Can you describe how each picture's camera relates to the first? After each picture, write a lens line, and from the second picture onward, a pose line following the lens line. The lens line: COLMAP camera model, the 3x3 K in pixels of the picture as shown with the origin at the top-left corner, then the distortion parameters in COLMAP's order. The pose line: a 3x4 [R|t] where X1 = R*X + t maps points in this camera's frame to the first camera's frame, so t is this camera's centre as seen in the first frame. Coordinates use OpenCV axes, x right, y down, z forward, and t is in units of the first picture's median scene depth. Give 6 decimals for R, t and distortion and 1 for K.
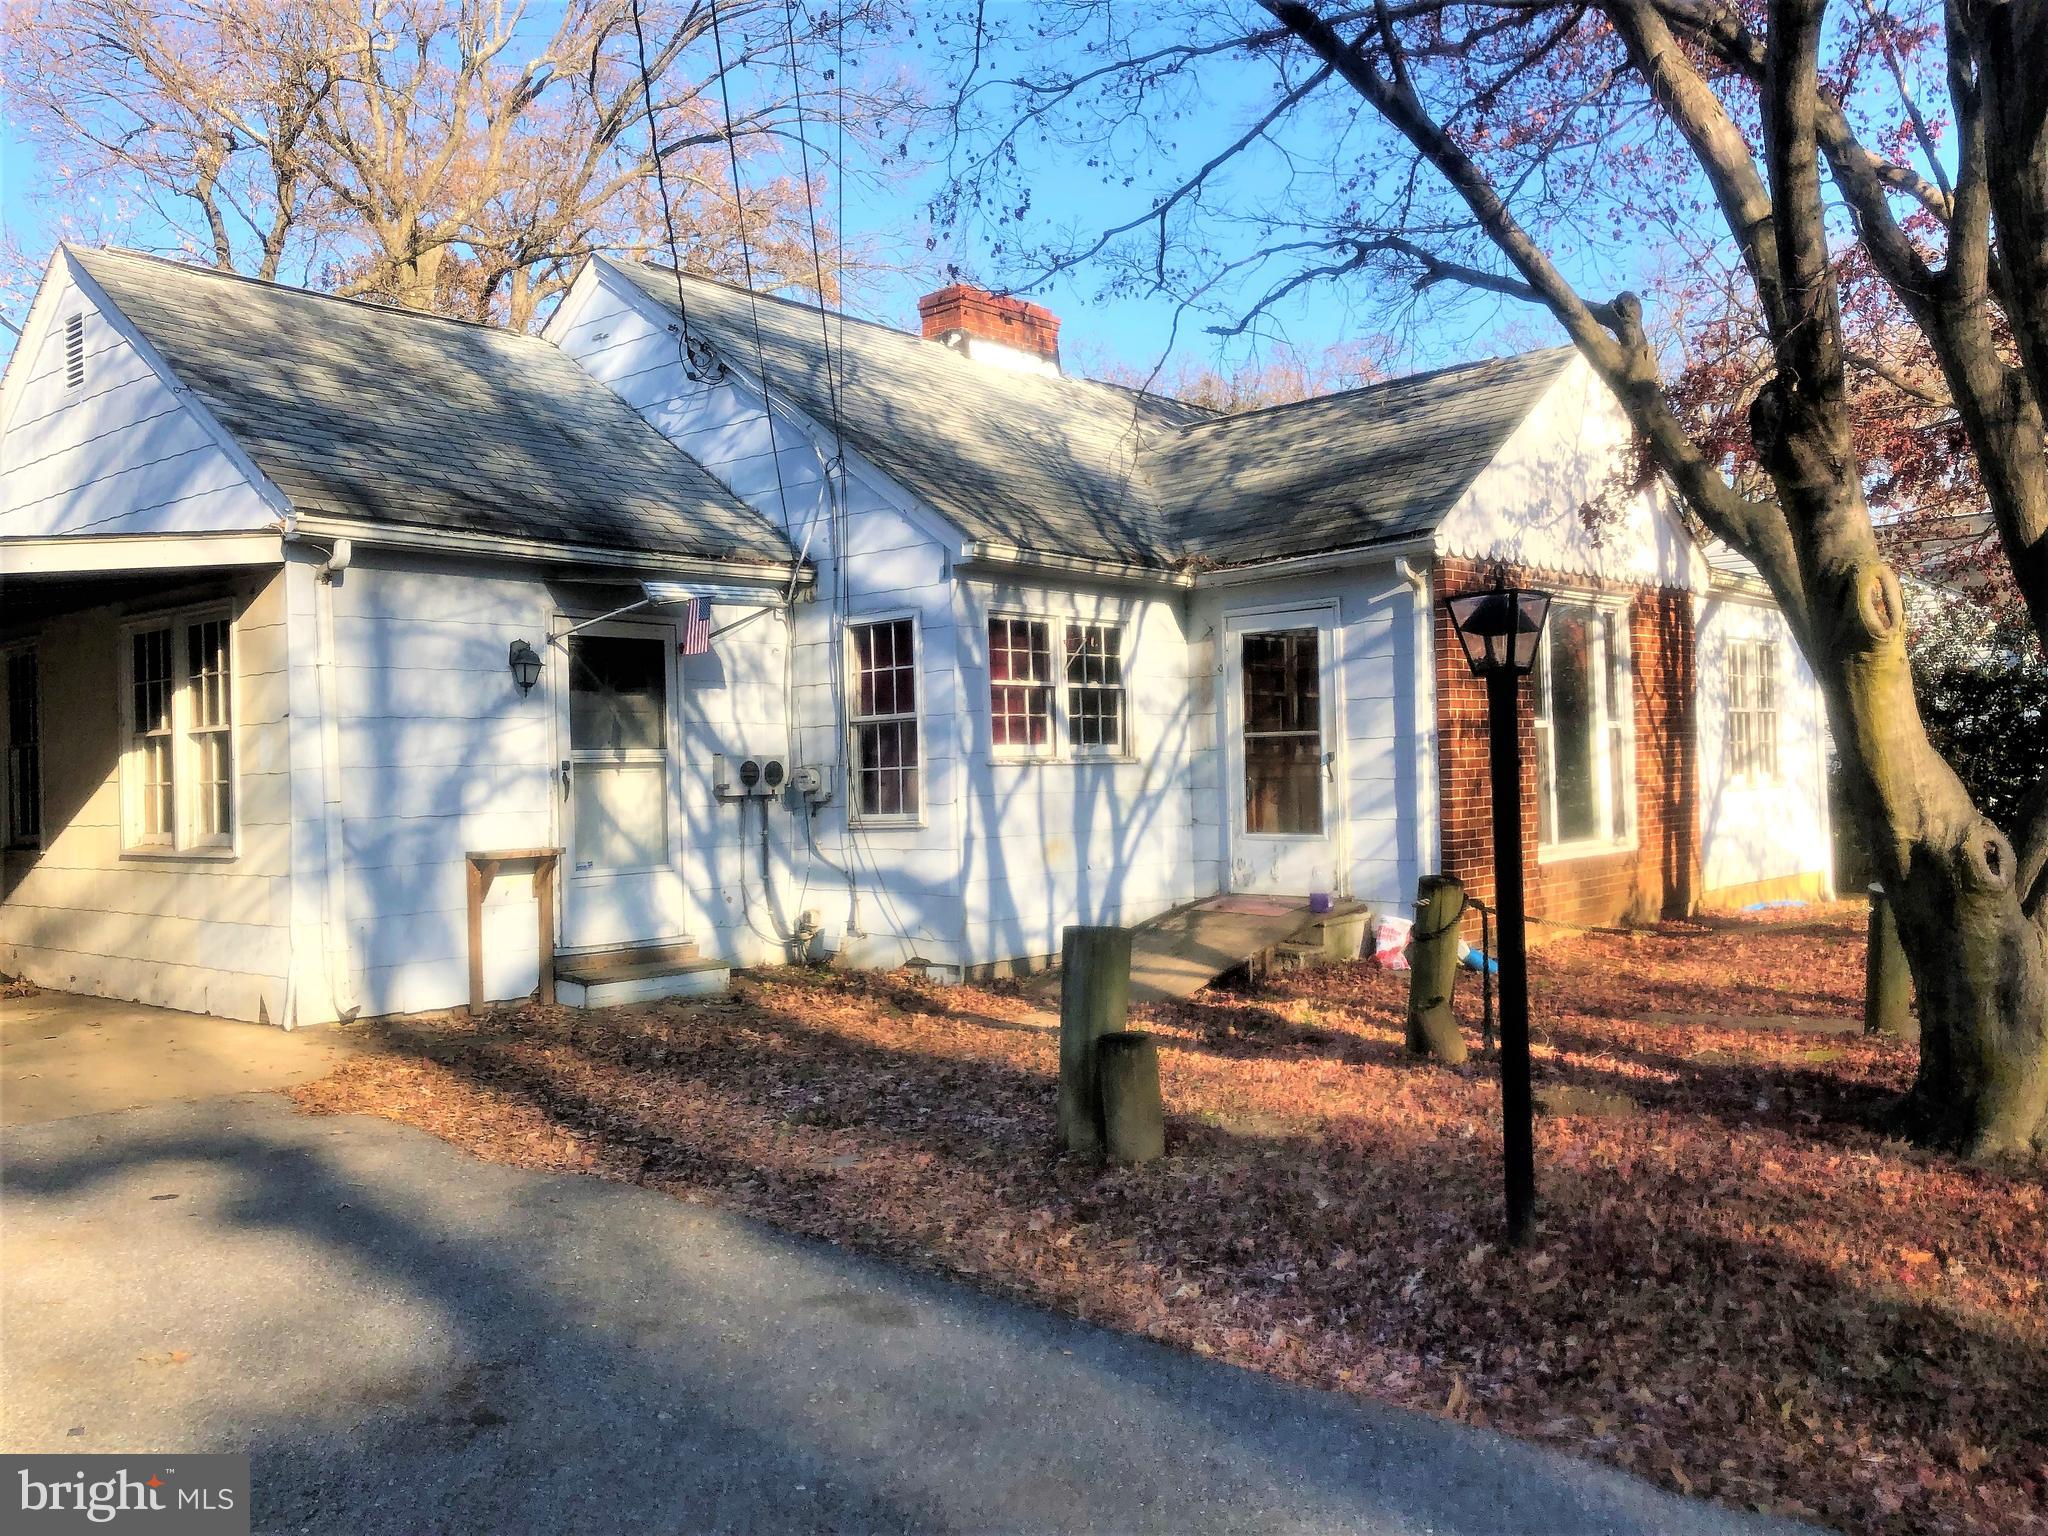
lens RADIAL K [[1674.7, 0, 1018.3], [0, 1674.7, 742.7], [0, 0, 1]] dist [0.042297, -0.026772]
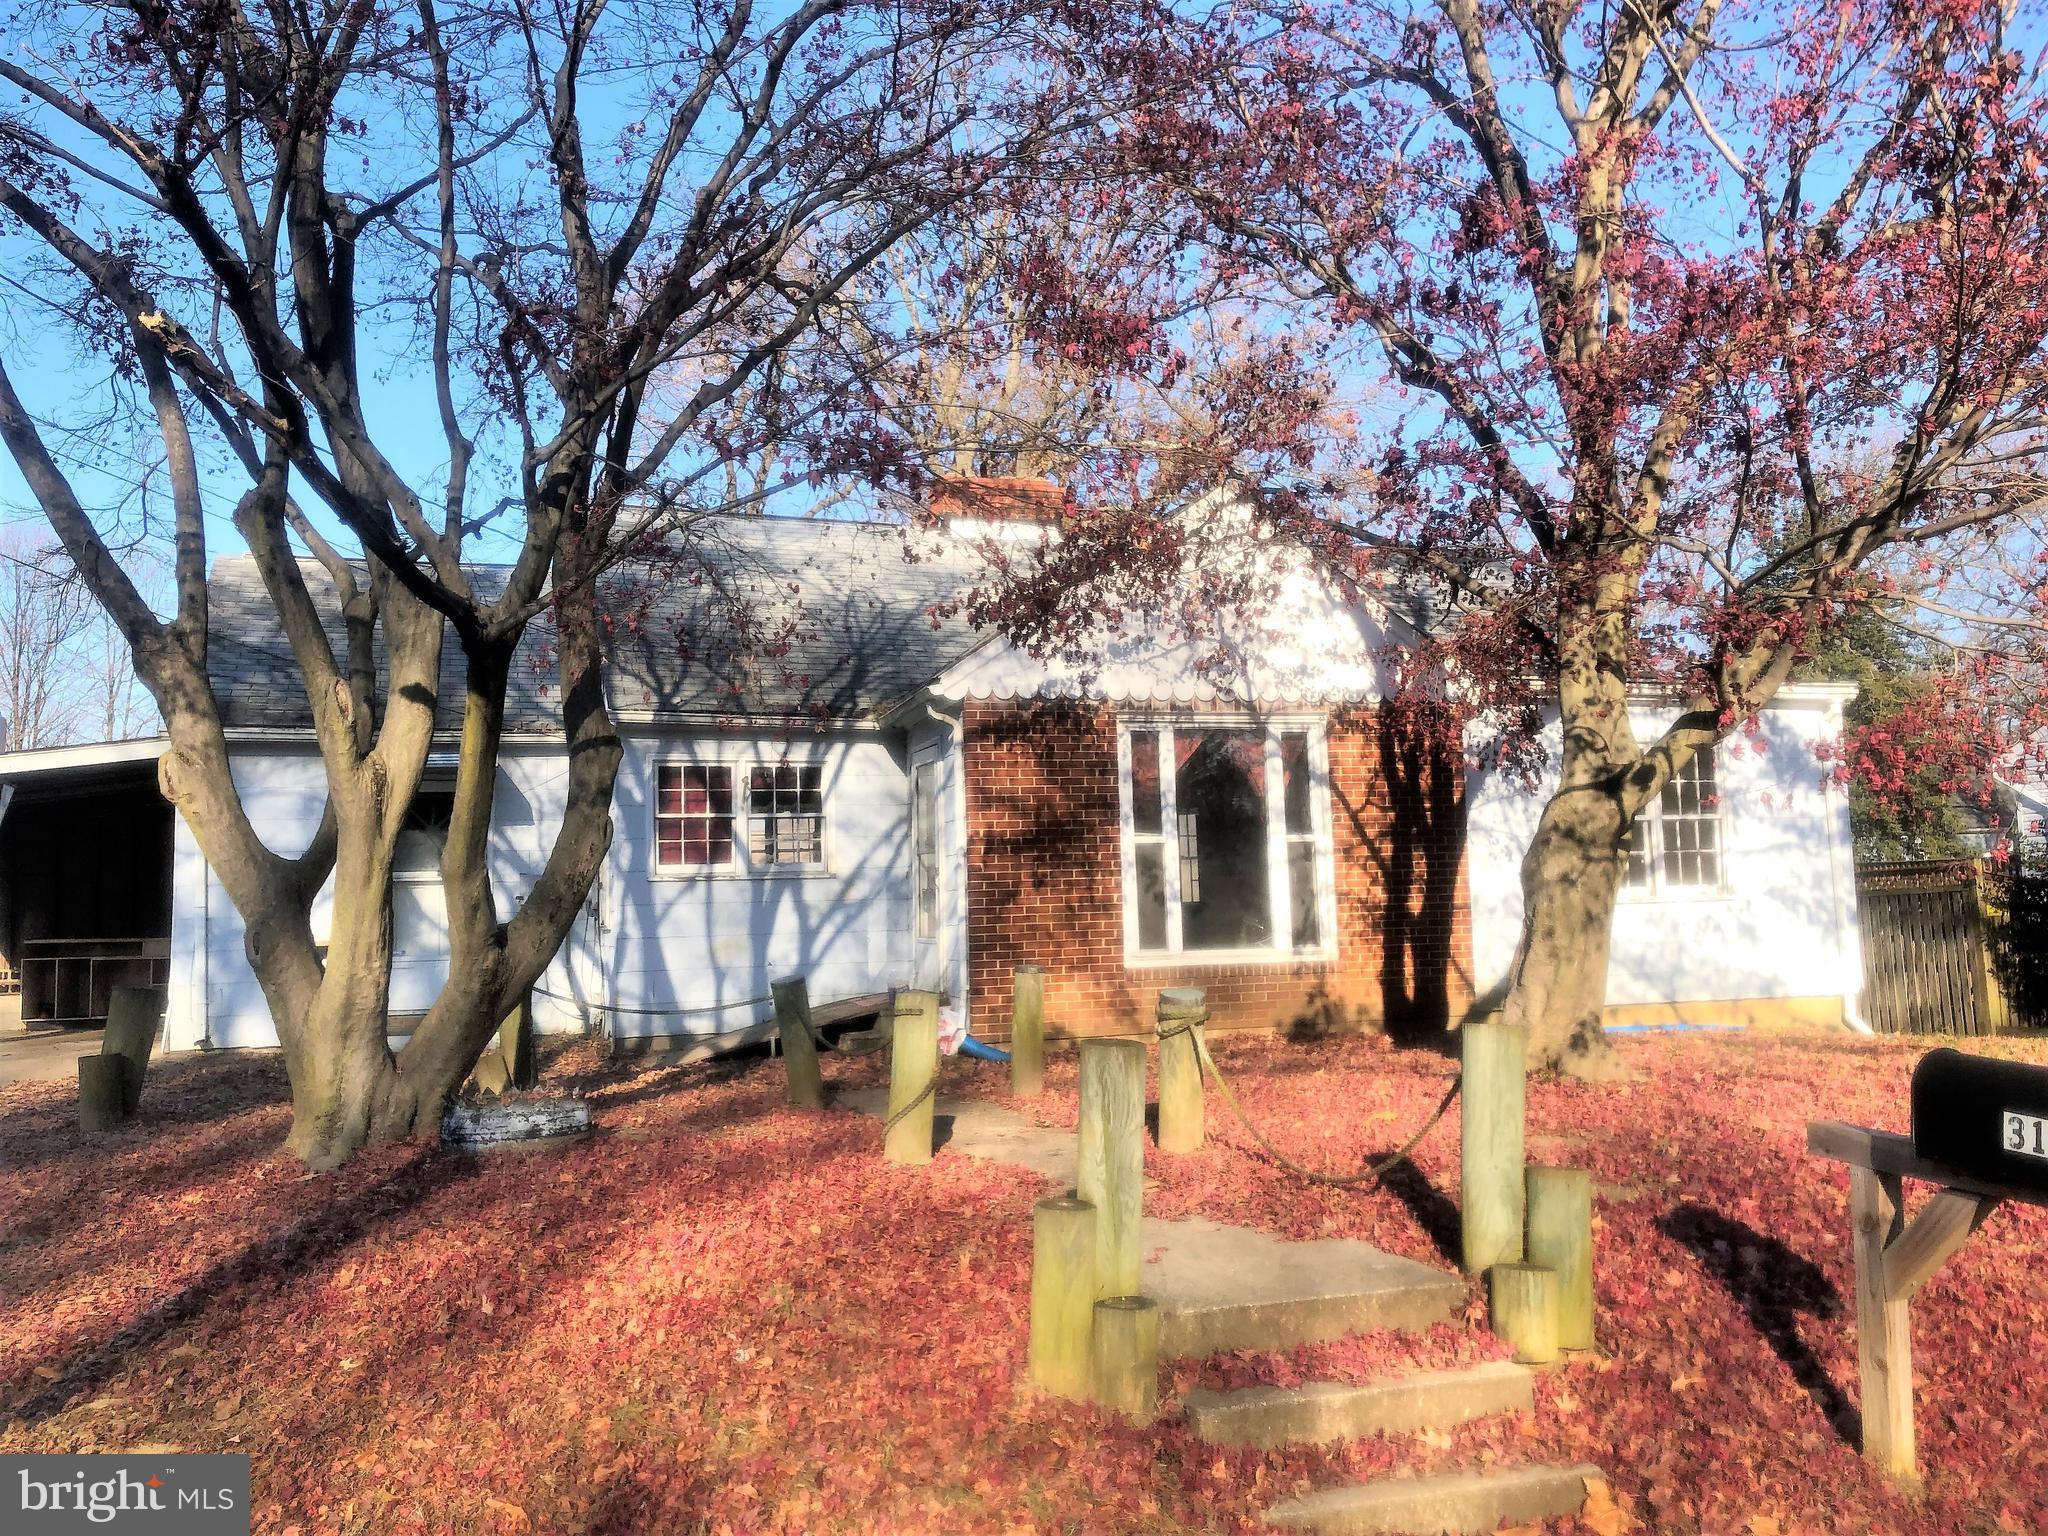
lens RADIAL K [[1674.7, 0, 1028.5], [0, 1674.7, 764.2], [0, 0, 1]] dist [0.042297, -0.026772]
pose [[0.868001, -0.033972, -0.495399, 0.919642], [0.011957, 0.998798, -0.047541, -0.011638], [0.496418, 0.035342, 0.867364, 0.020917]]
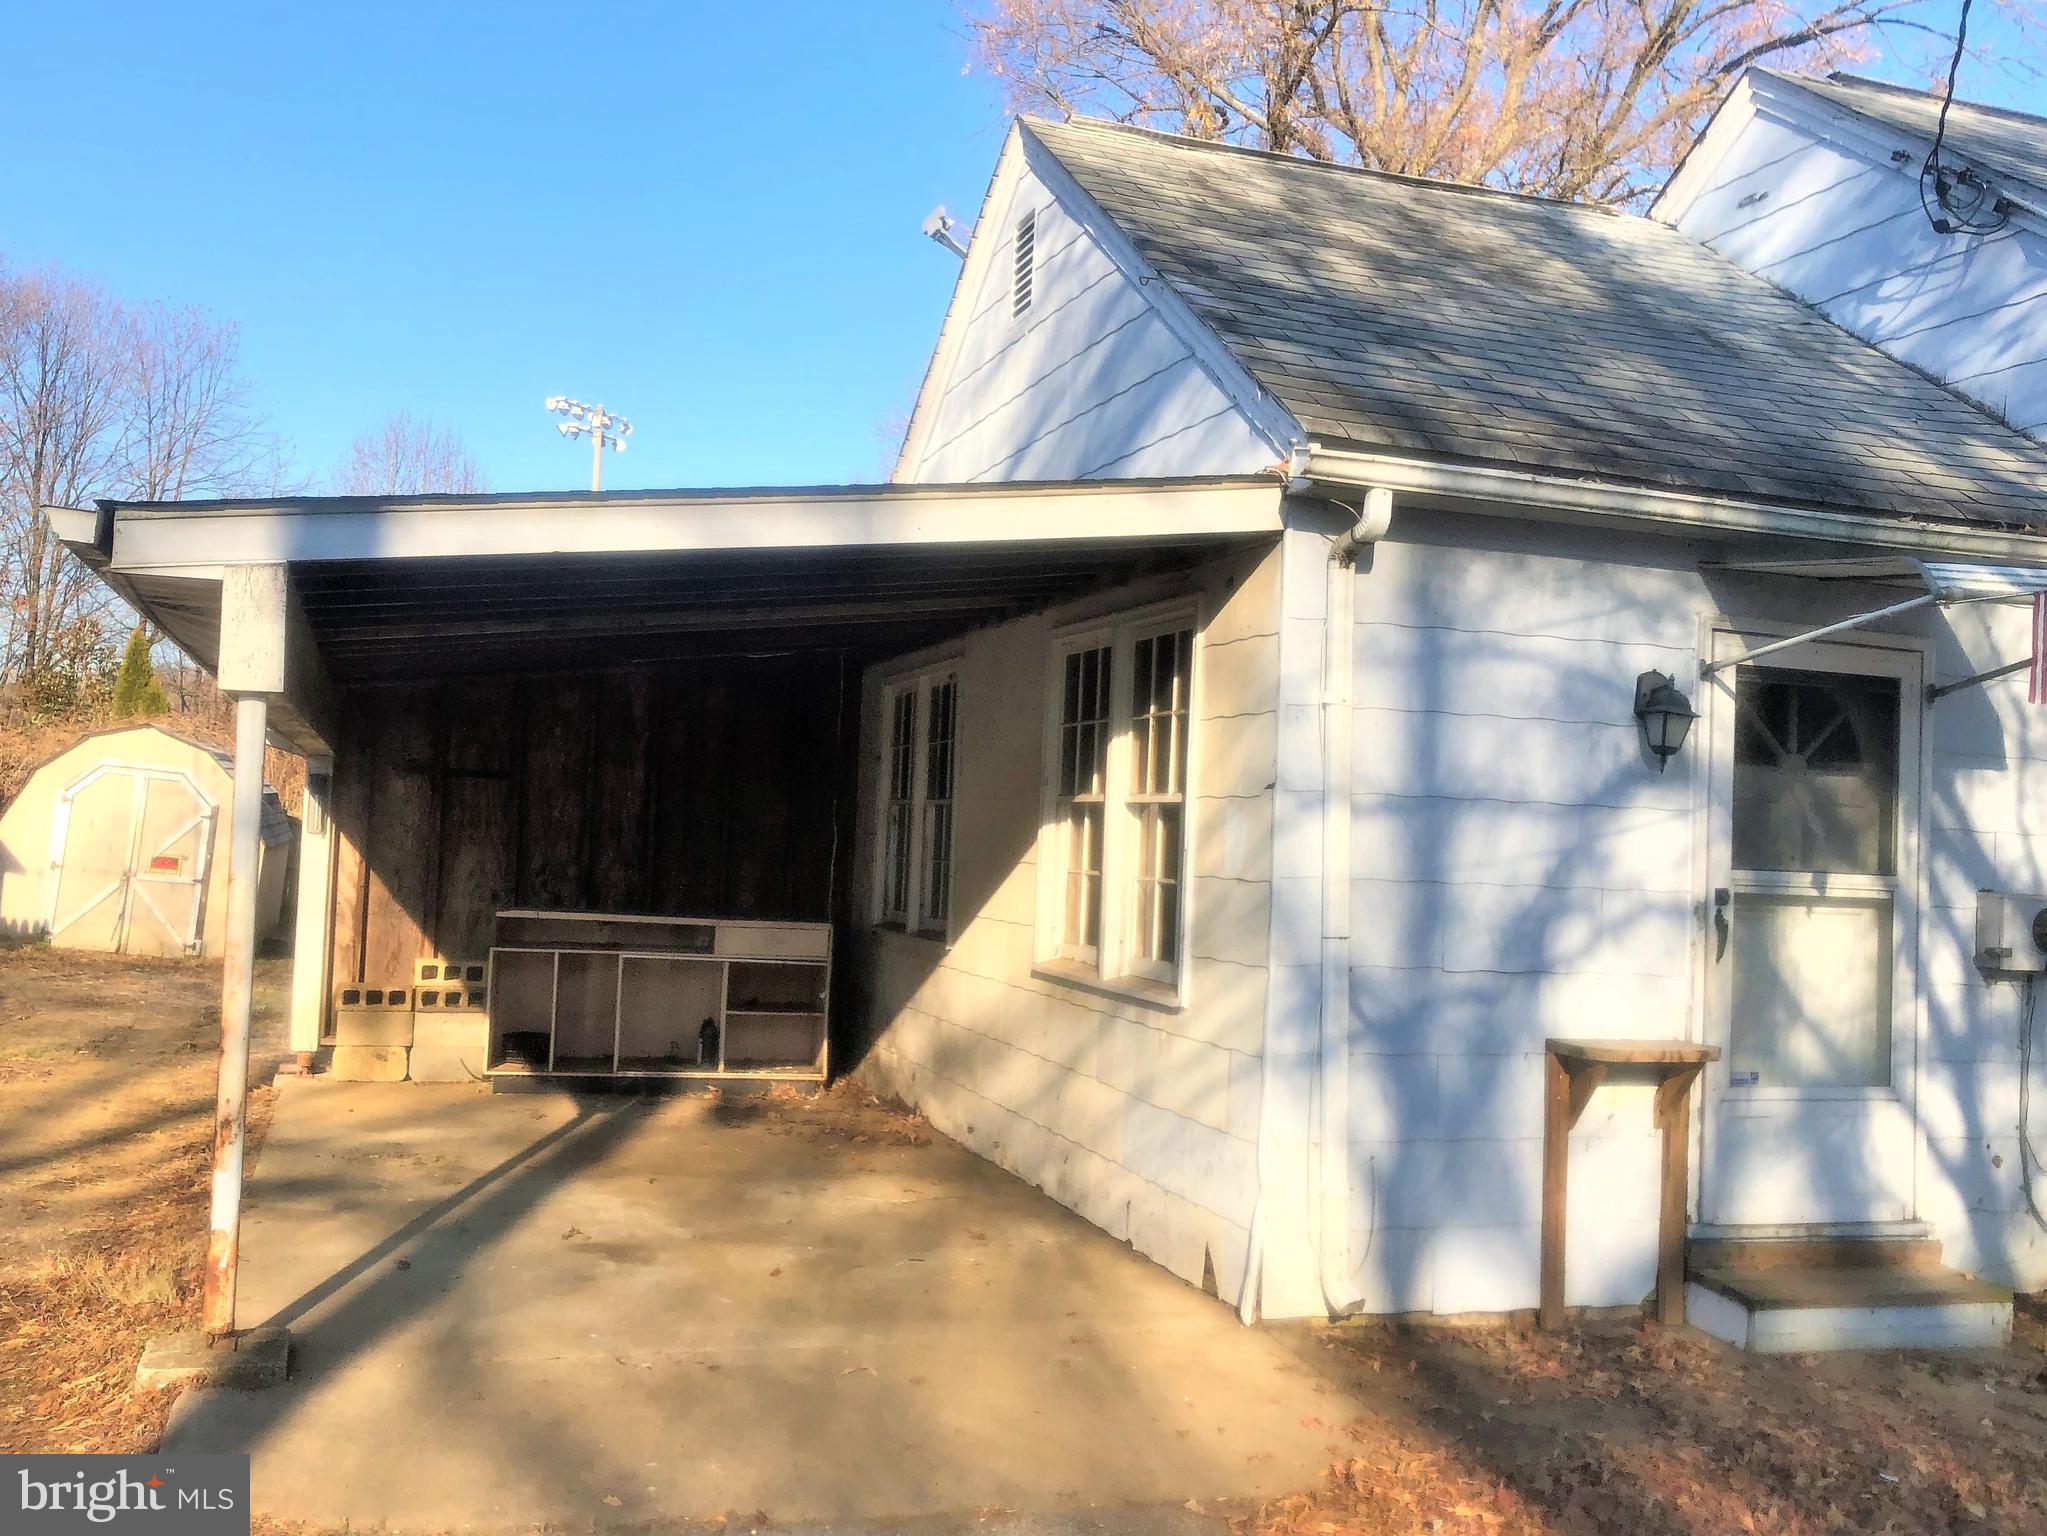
lens RADIAL K [[1825.6, 0, 1030.7], [0, 1825.6, 772.7], [0, 0, 1]] dist [0.045157, -0.009102]
pose [[0.867790, 0.049296, -0.494480, -0.166046], [-0.058142, 0.998305, -0.002514, -0.012795], [0.493518, 0.030932, 0.869185, 0.347709]]
